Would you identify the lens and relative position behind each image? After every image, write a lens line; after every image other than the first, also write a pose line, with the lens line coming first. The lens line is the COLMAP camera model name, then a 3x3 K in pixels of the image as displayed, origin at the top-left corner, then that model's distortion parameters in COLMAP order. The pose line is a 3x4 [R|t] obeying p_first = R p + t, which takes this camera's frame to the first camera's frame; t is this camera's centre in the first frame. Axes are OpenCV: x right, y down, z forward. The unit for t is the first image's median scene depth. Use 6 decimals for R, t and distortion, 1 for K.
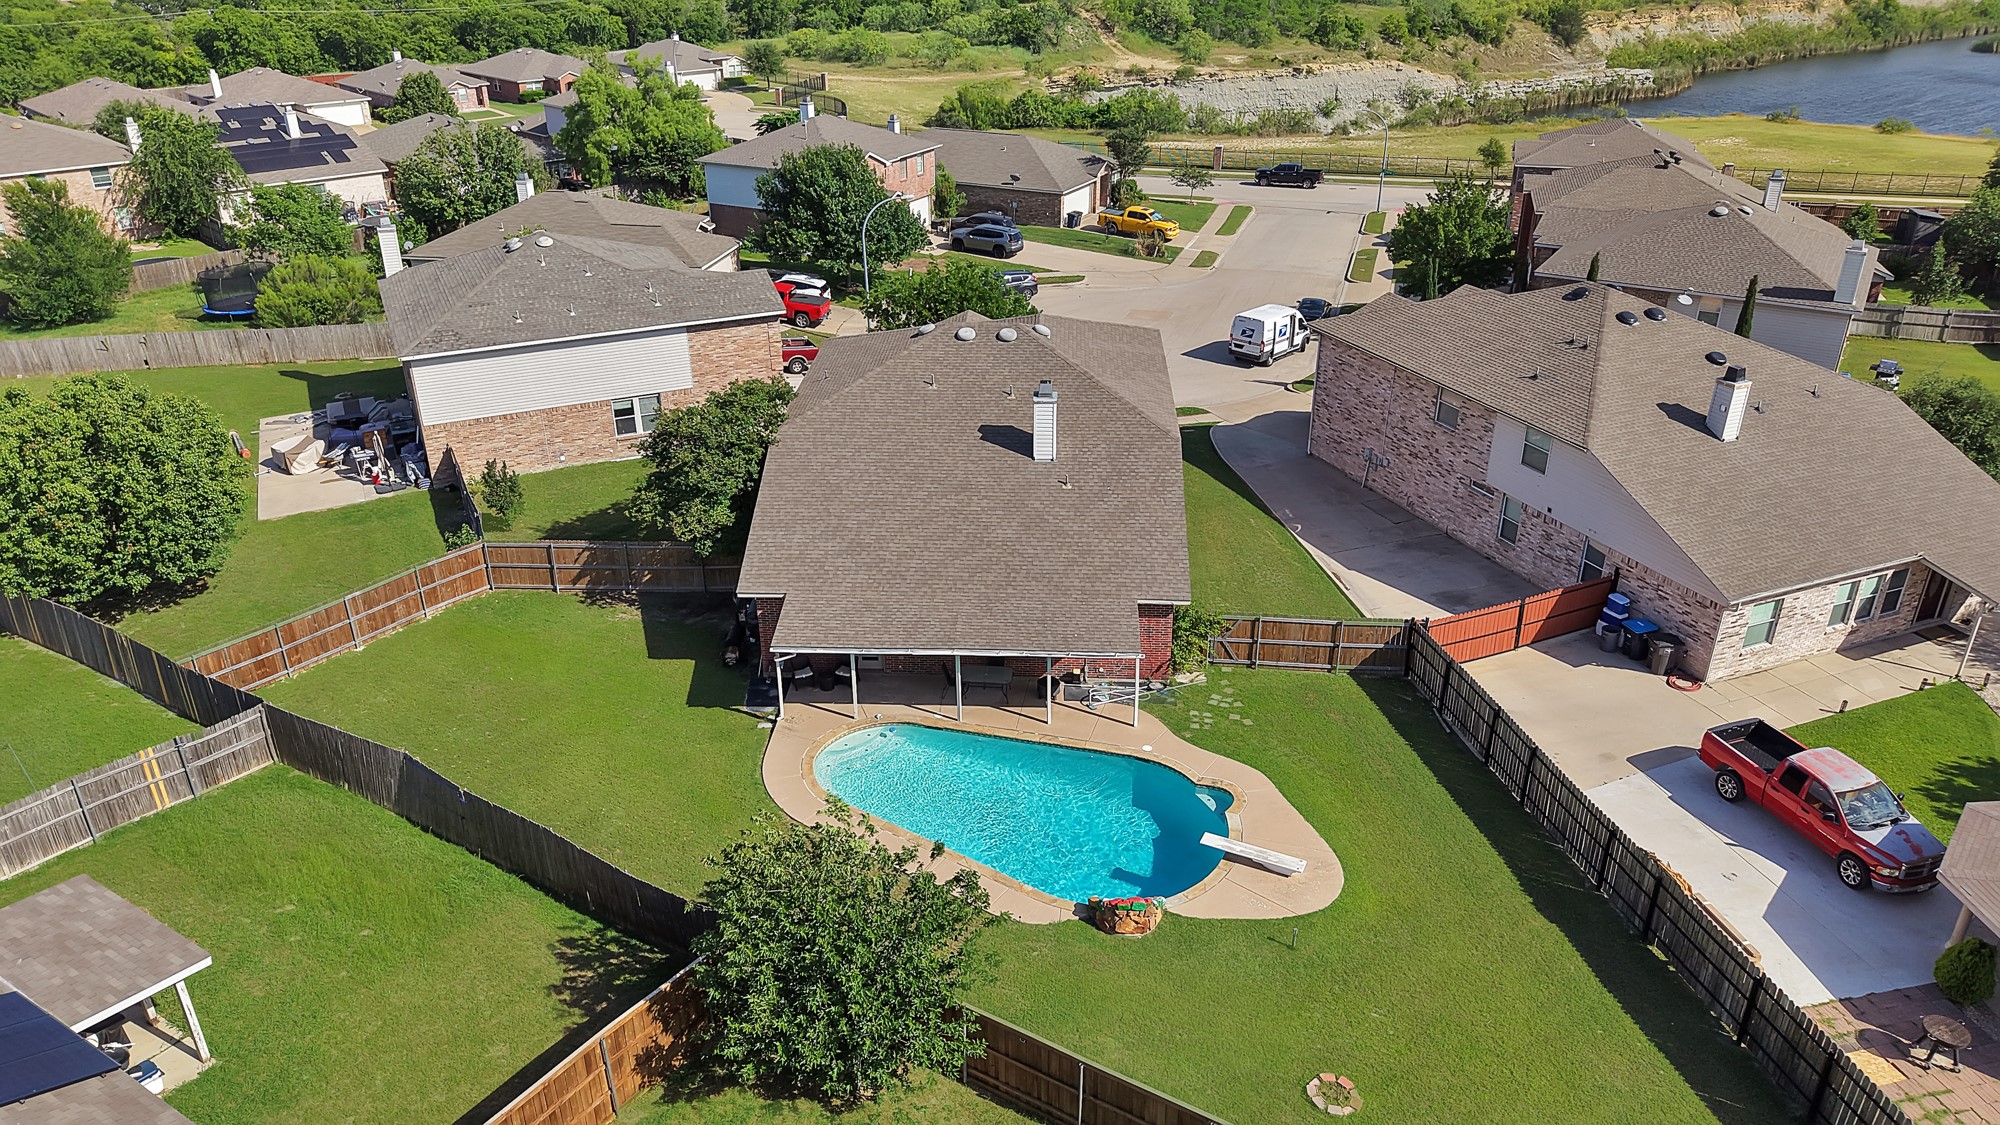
lens RADIAL K [[1308.8, 0, 1000.0], [0, 1308.8, 562.5], [0, 0, 1]] dist [-0.035964, 0.000868]
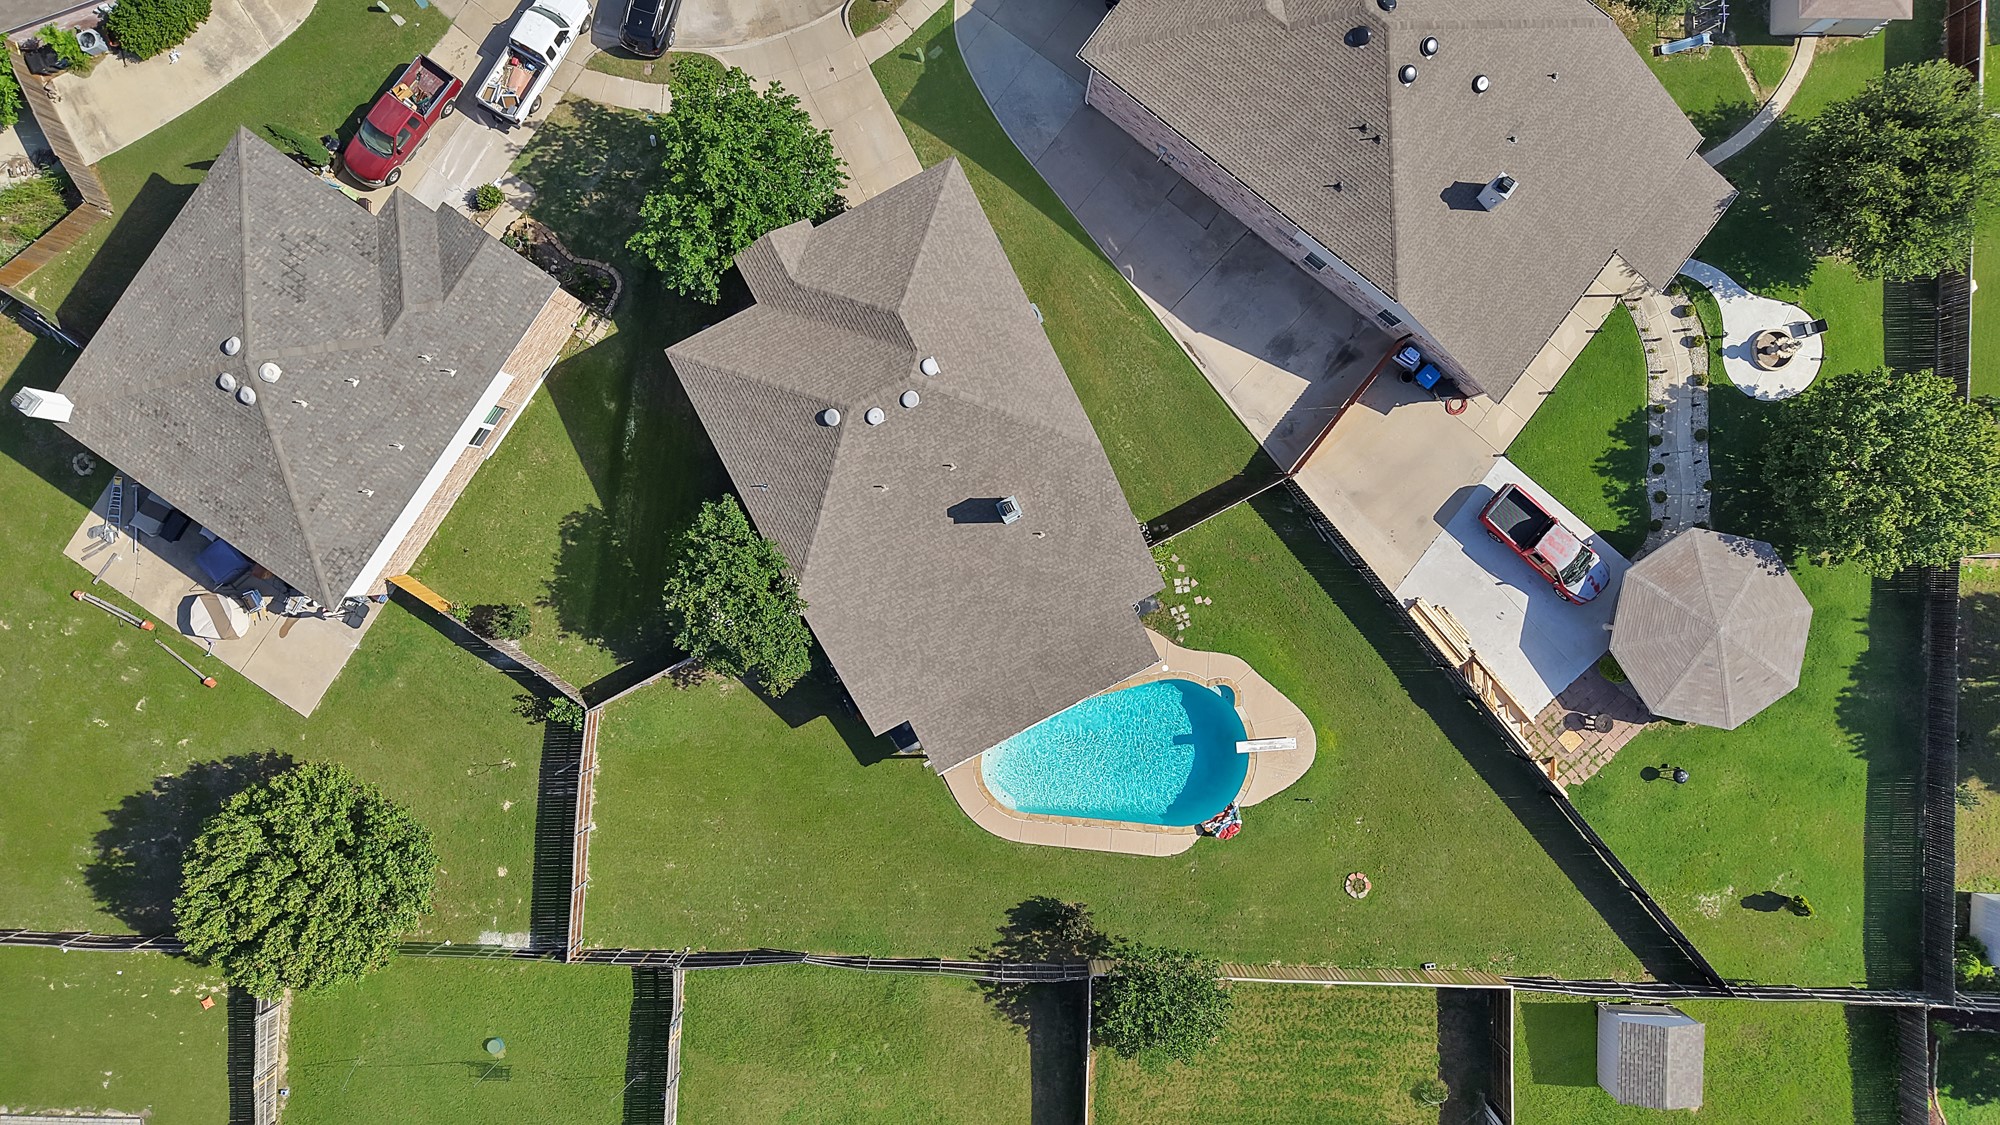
lens RADIAL K [[1308.8, 0, 1000.0], [0, 1308.8, 562.5], [0, 0, 1]] dist [-0.035964, 0.000868]
pose [[0.866083, -0.499336, 0.023729, -0.028384], [0.215102, 0.415096, 0.883983, -1.161726], [-0.451255, -0.760499, 0.466916, 0.404480]]
